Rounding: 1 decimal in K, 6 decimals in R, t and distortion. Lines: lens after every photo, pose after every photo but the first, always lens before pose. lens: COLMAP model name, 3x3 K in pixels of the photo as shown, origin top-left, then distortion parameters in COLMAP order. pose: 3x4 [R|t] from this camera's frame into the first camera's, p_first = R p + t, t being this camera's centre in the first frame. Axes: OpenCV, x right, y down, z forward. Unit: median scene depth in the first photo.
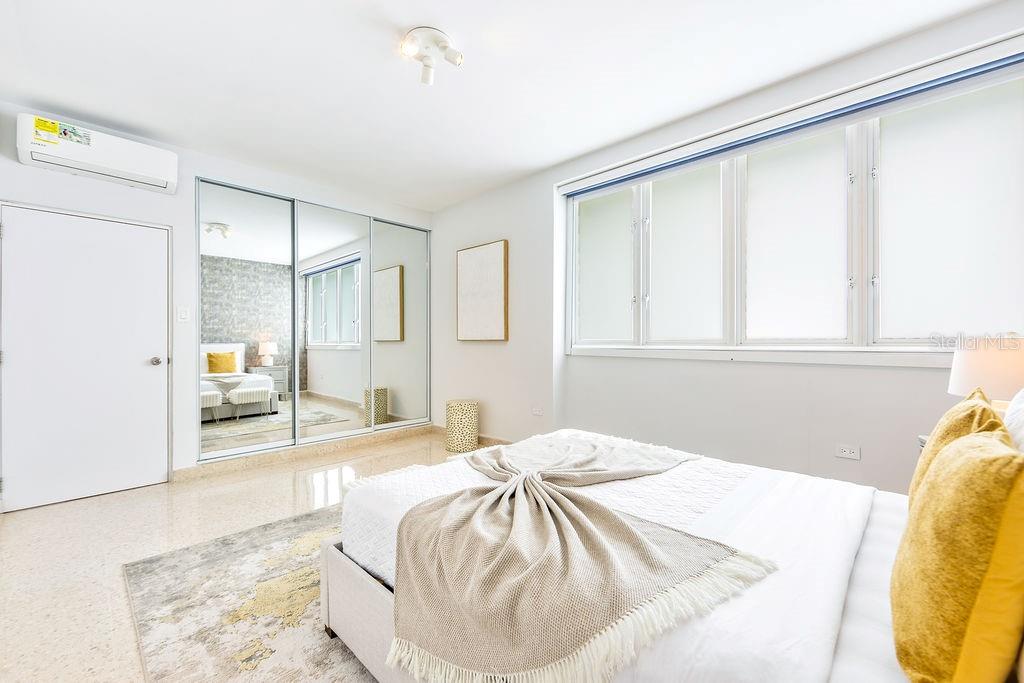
lens RADIAL K [[412.6, 0, 512.0], [0, 412.6, 341.5], [0, 0, 1]] dist [-0.003154, -0.000153]
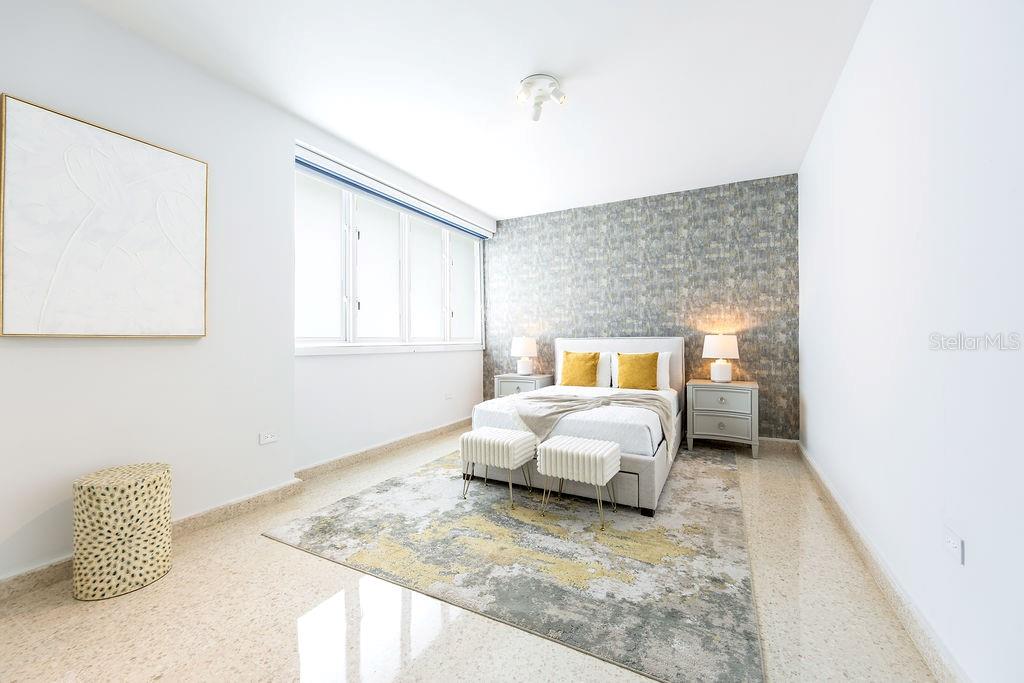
lens RADIAL K [[399.6, 0, 514.6], [0, 399.6, 336.1], [0, 0, 1]] dist [-0.002811, -0.000156]
pose [[-0.279275, 0.007999, 0.960178, -1.659672], [0.000493, 0.999966, -0.008187, 0.004070], [-0.960211, -0.001813, -0.279269, 1.795736]]
